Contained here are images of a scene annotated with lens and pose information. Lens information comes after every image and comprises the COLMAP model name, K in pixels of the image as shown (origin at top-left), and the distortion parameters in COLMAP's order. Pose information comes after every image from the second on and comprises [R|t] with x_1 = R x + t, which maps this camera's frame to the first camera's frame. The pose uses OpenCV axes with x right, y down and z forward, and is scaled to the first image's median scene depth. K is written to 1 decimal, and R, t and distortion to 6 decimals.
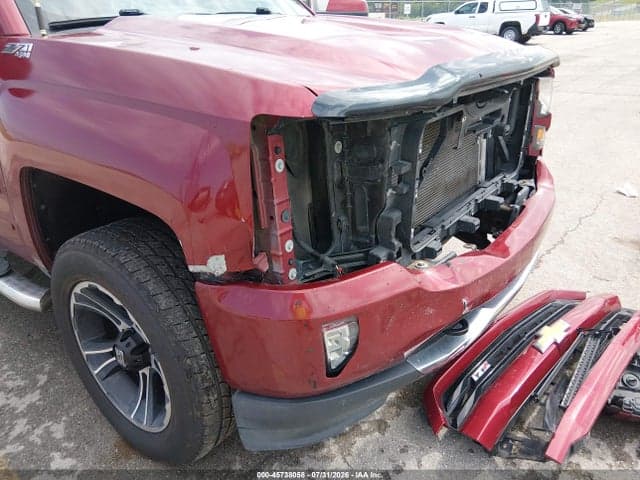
lens RADIAL K [[483.3, 0, 320.0], [0, 483.3, 240.0], [0, 0, 1]] dist [0.092811, -0.150115]
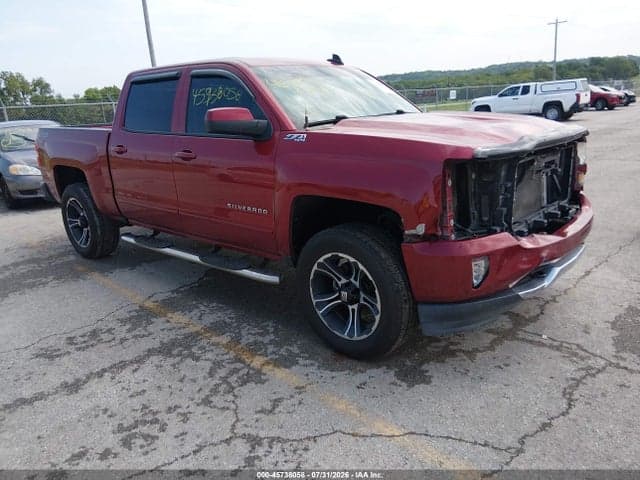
lens RADIAL K [[479.7, 0, 320.0], [0, 479.7, 240.0], [0, 0, 1]] dist [0.093108, -0.147933]
pose [[0.995537, -0.010552, -0.093780, -0.286313], [-0.003806, 0.988433, -0.151610, 0.264920], [0.094295, 0.151290, 0.983982, -0.698699]]
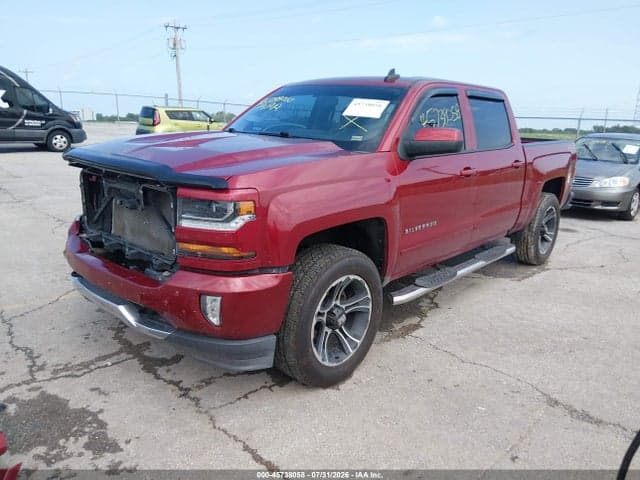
lens RADIAL K [[483.3, 0, 320.0], [0, 483.3, 240.0], [0, 0, 1]] dist [0.092811, -0.150115]
pose [[-0.107813, 0.251884, -0.961733, 1.691802], [-0.450192, 0.850136, 0.273123, -0.770350], [0.886399, 0.462411, 0.021740, 1.442991]]
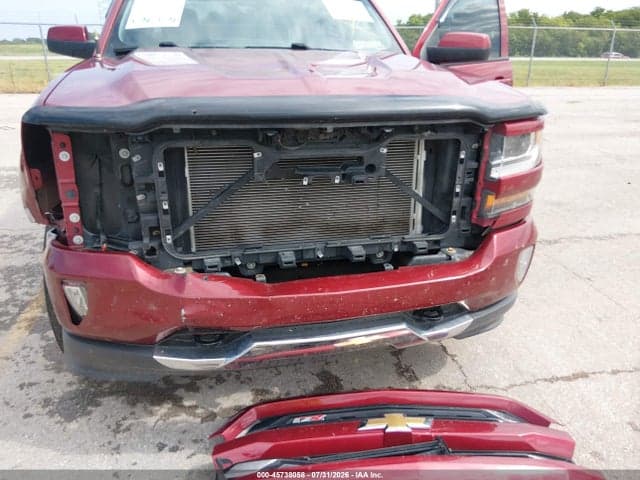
lens RADIAL K [[483.3, 0, 320.0], [0, 483.3, 240.0], [0, 0, 1]] dist [0.092811, -0.150115]
pose [[0.763312, 0.266634, -0.588439, 0.840107], [-0.291383, 0.955037, 0.054771, -0.132386], [0.576585, 0.129654, 0.806684, 0.196938]]
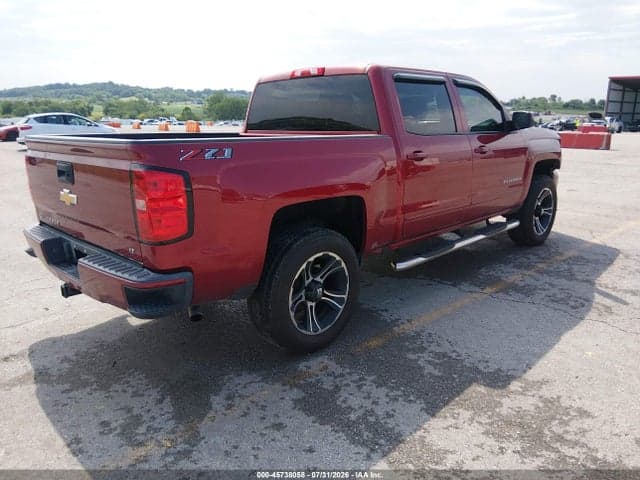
lens RADIAL K [[479.7, 0, 320.0], [0, 479.7, 240.0], [0, 0, 1]] dist [0.093108, -0.147933]
pose [[0.137087, -0.234601, 0.962377, -3.513166], [0.423180, 0.892298, 0.157237, -0.689017], [-0.895615, 0.385704, 0.221601, 1.491701]]
